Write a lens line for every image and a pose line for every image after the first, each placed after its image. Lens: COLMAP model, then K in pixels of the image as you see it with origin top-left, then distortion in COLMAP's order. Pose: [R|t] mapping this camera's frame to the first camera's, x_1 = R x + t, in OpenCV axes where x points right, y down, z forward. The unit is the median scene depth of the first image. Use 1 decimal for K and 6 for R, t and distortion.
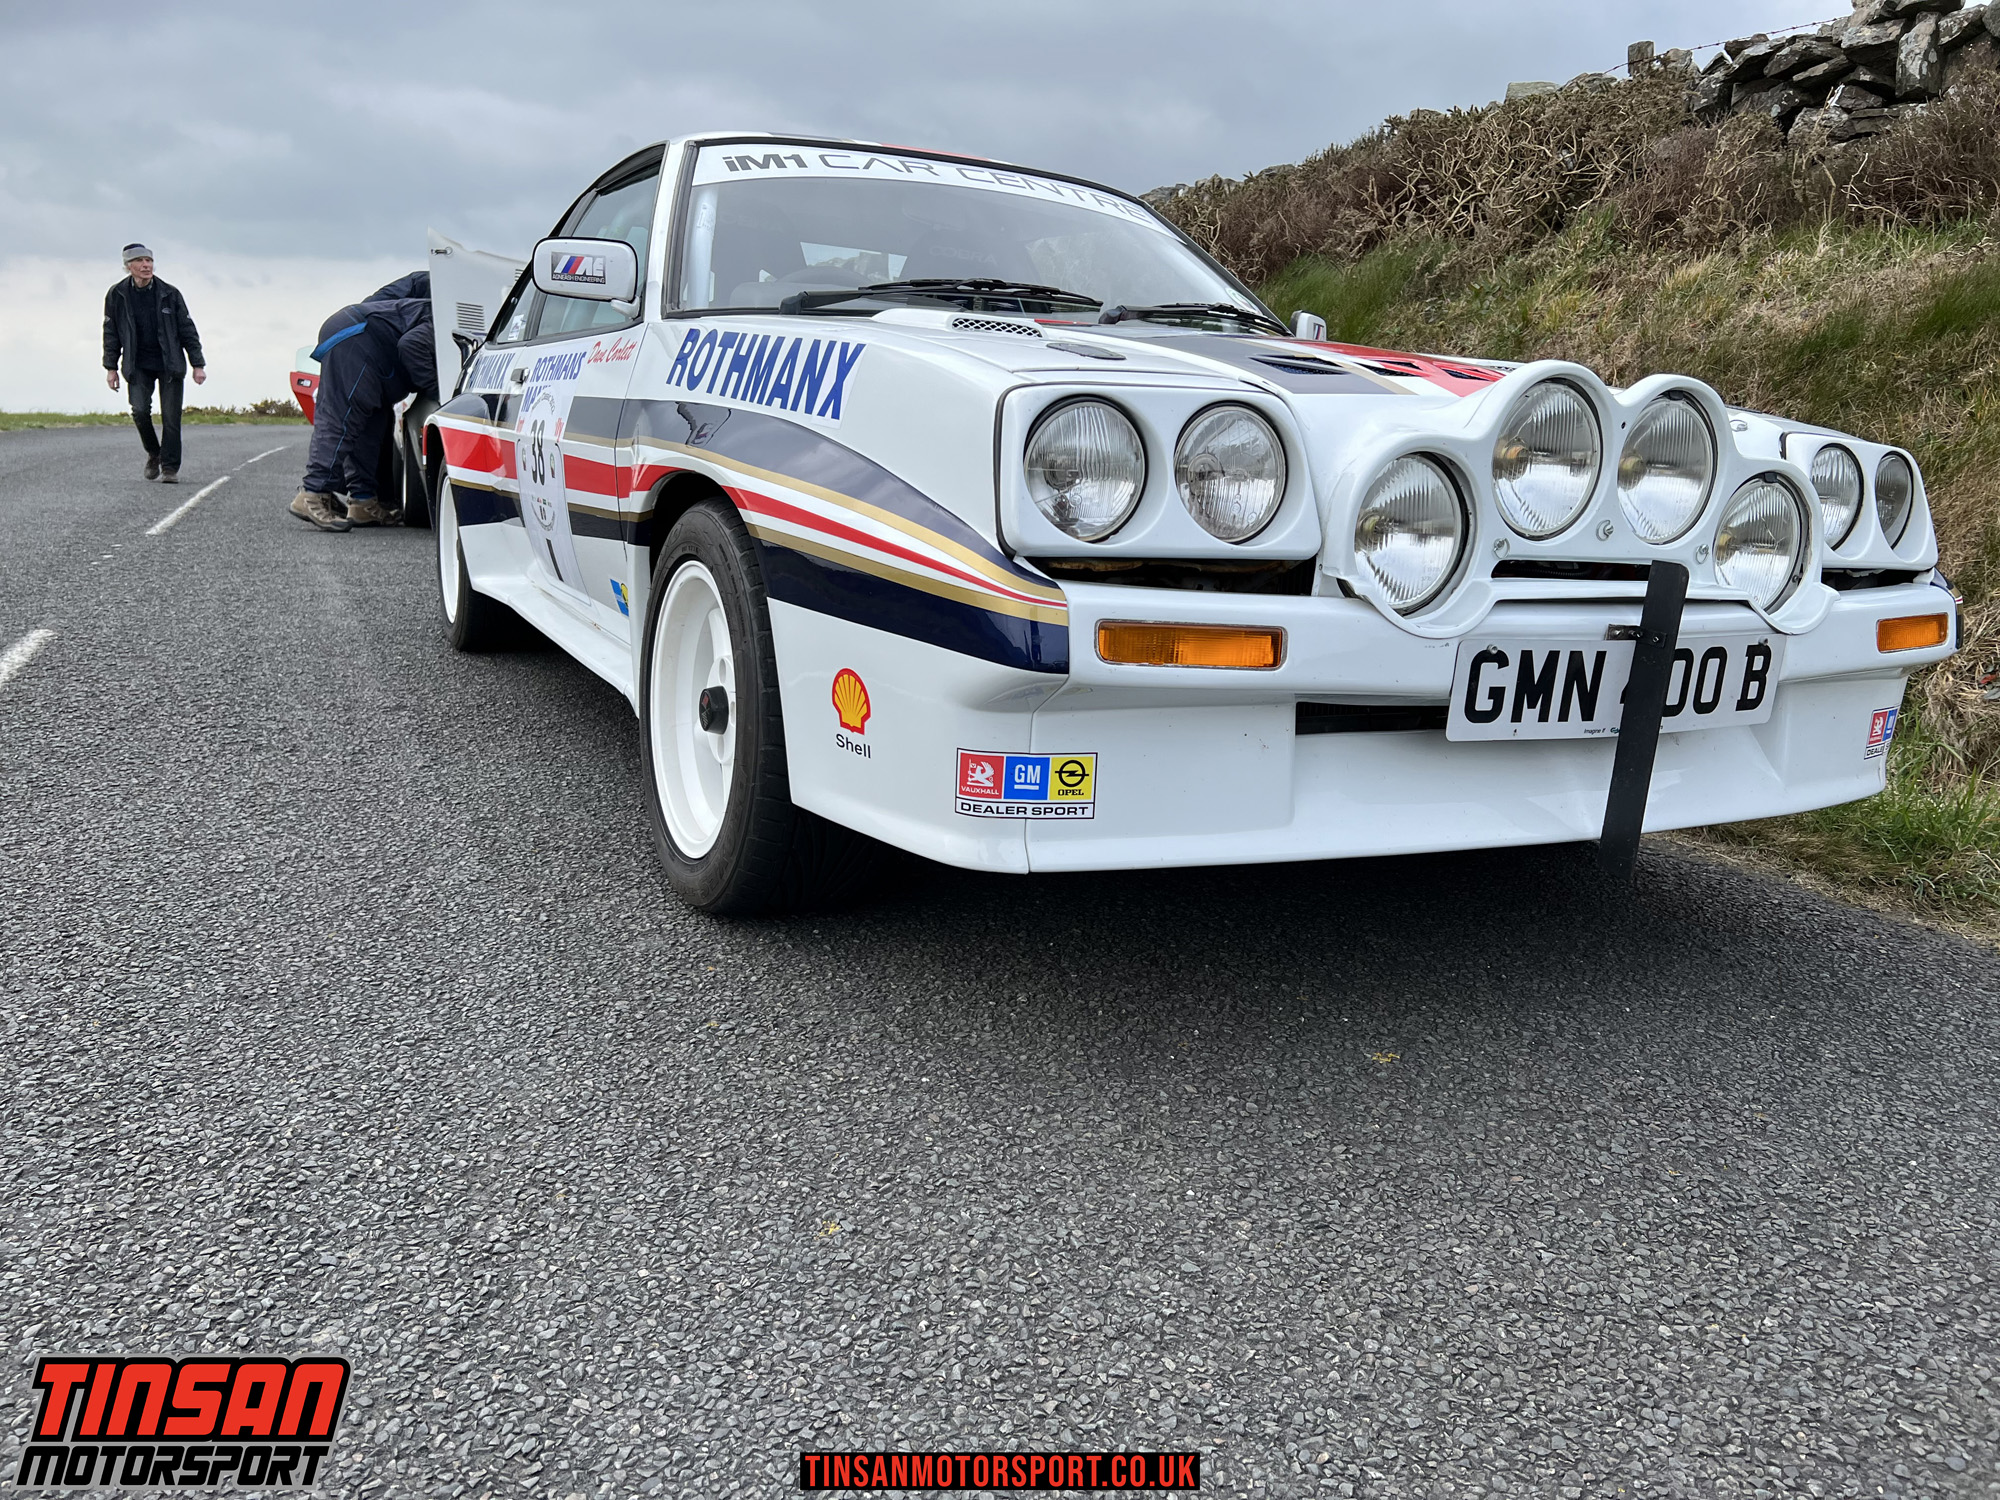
lens RADIAL K [[1519.2, 0, 1002.4], [0, 1519.2, 743.7], [0, 0, 1]] dist [-0.004491, -0.092198]
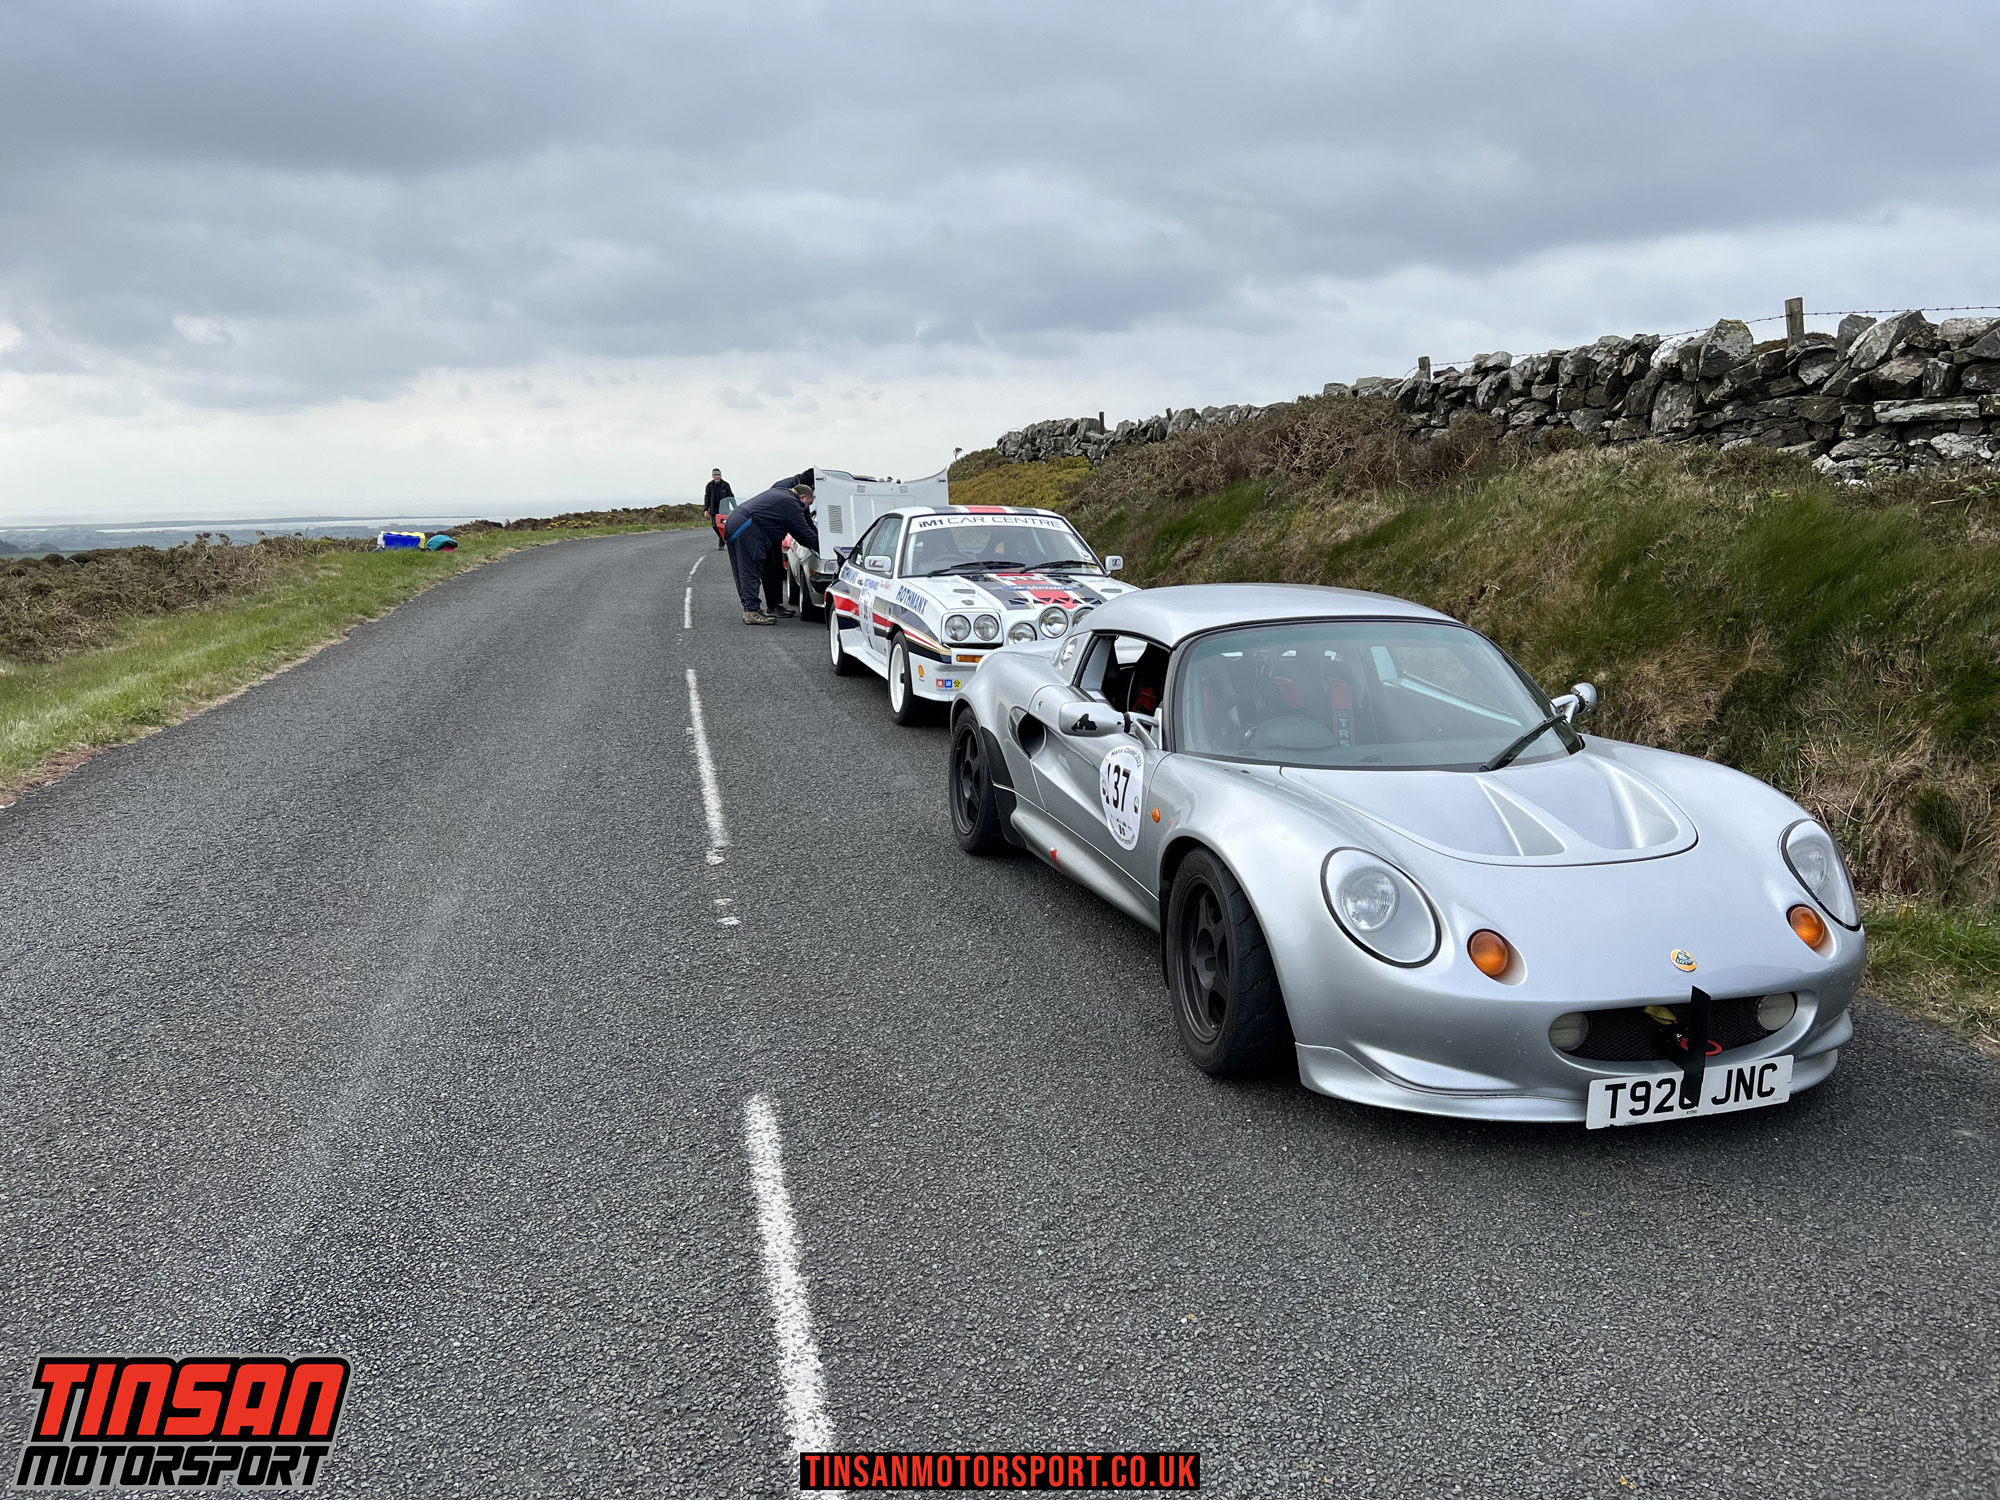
lens RADIAL K [[1510.6, 0, 1000.0], [0, 1510.6, 750.0], [0, 0, 1]] dist [0.001840, 0.002623]
pose [[0.977623, 0.002866, -0.210345, 0.752225], [-0.010876, 0.999259, -0.036933, 0.257554], [0.210083, 0.038394, 0.976929, -2.390322]]
